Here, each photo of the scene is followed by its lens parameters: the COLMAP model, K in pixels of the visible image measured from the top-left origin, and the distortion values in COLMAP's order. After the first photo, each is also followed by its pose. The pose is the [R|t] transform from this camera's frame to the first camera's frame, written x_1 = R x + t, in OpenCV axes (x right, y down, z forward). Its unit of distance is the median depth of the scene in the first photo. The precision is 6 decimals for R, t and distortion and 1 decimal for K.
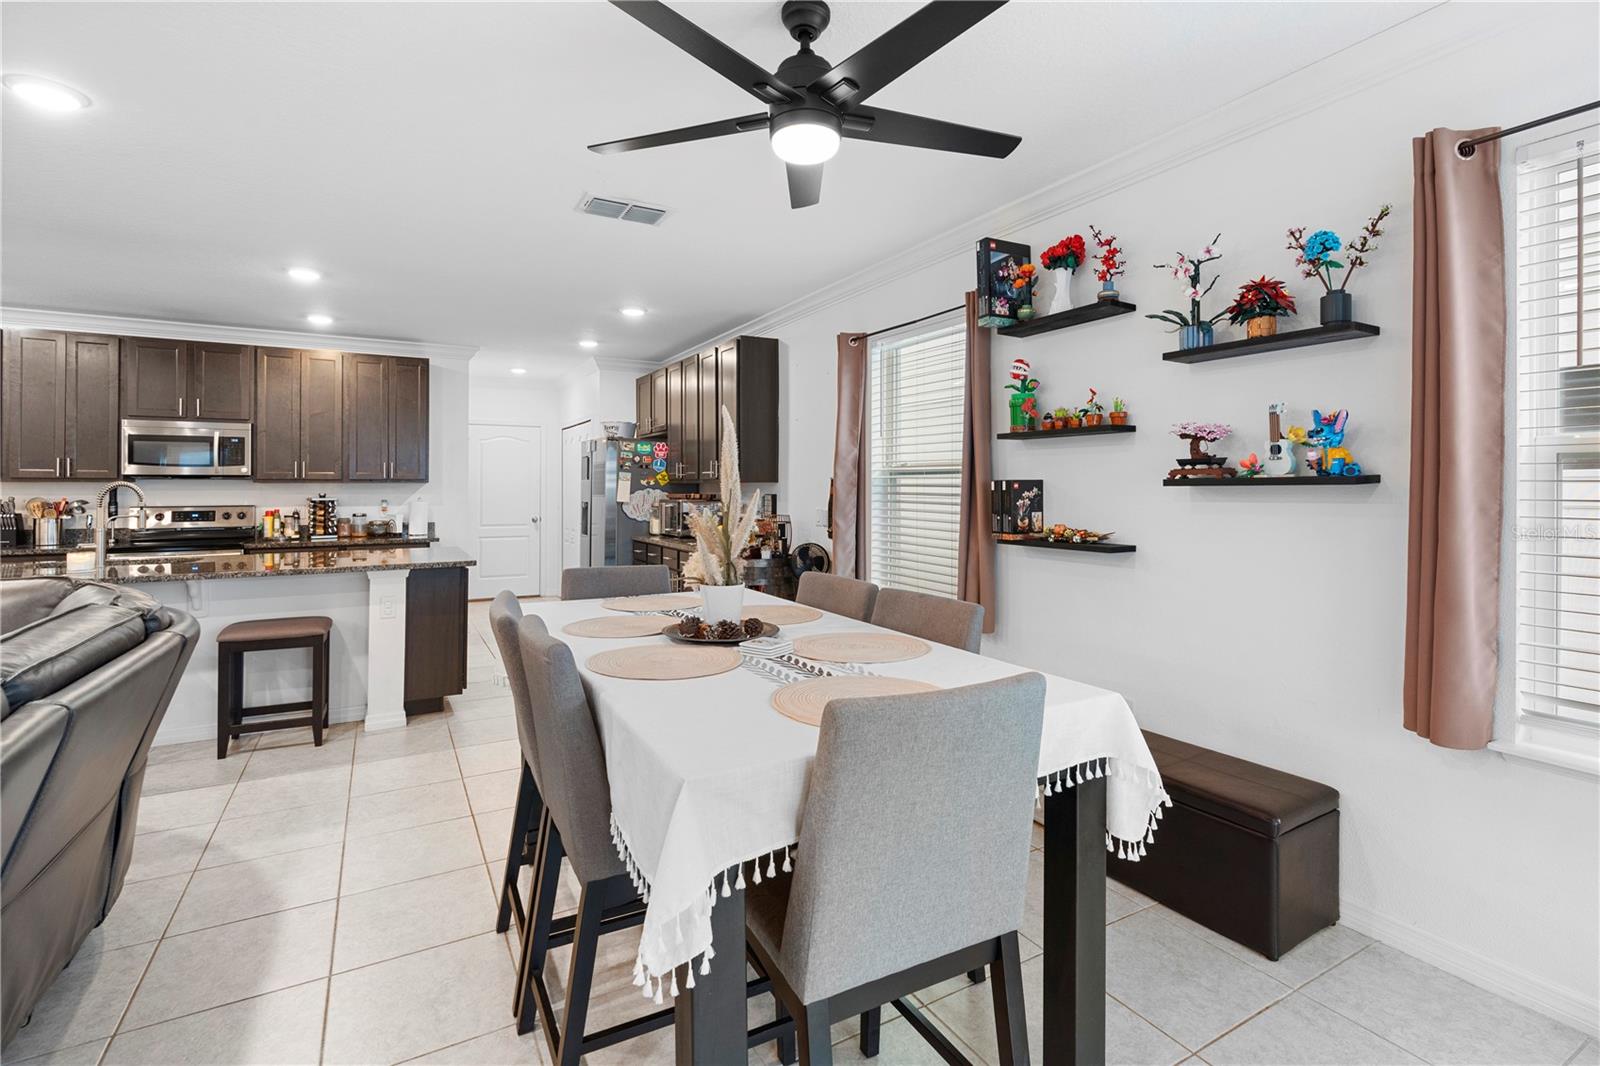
lens RADIAL K [[733.3, 0, 807.4], [0, 733.3, 491.7], [0, 0, 1]] dist [-0.010454, 0.004026]
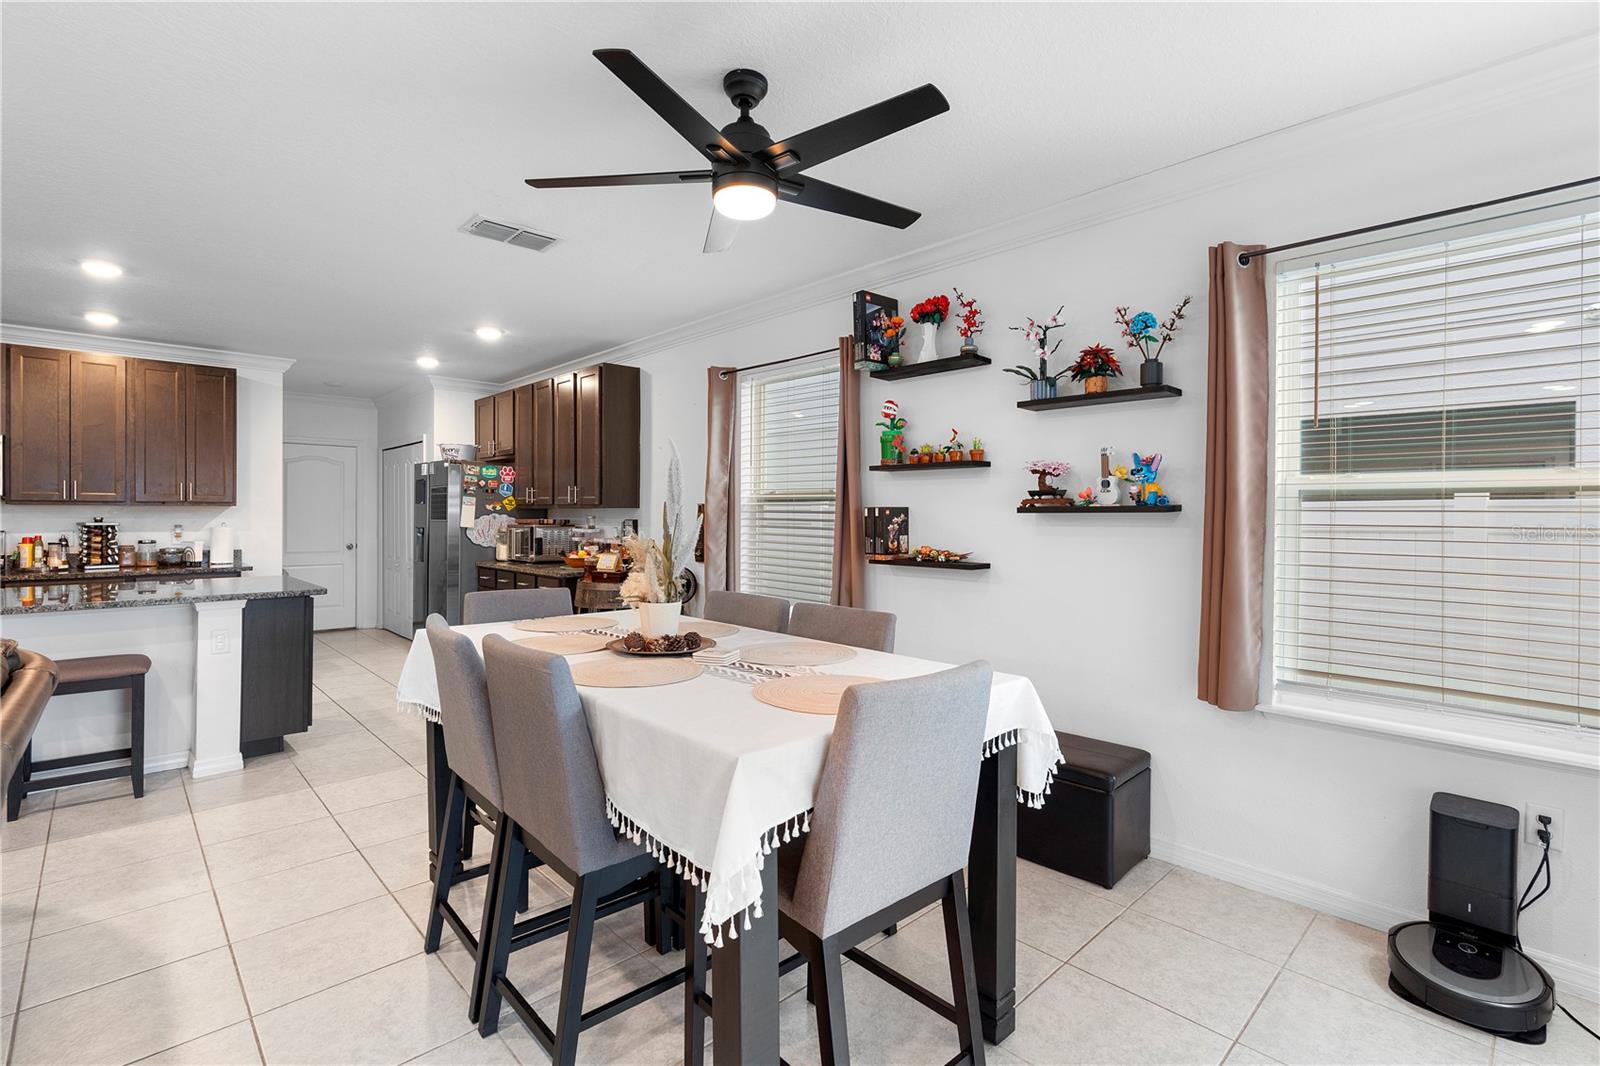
lens RADIAL K [[733.3, 0, 773.4], [0, 733.3, 523.8], [0, 0, 1]] dist [-0.010454, 0.004026]
pose [[0.973695, 0.001367, 0.227853, -0.102250], [-0.003217, 0.999965, 0.007747, 0.001149], [-0.227834, -0.008276, 0.973665, -0.044717]]
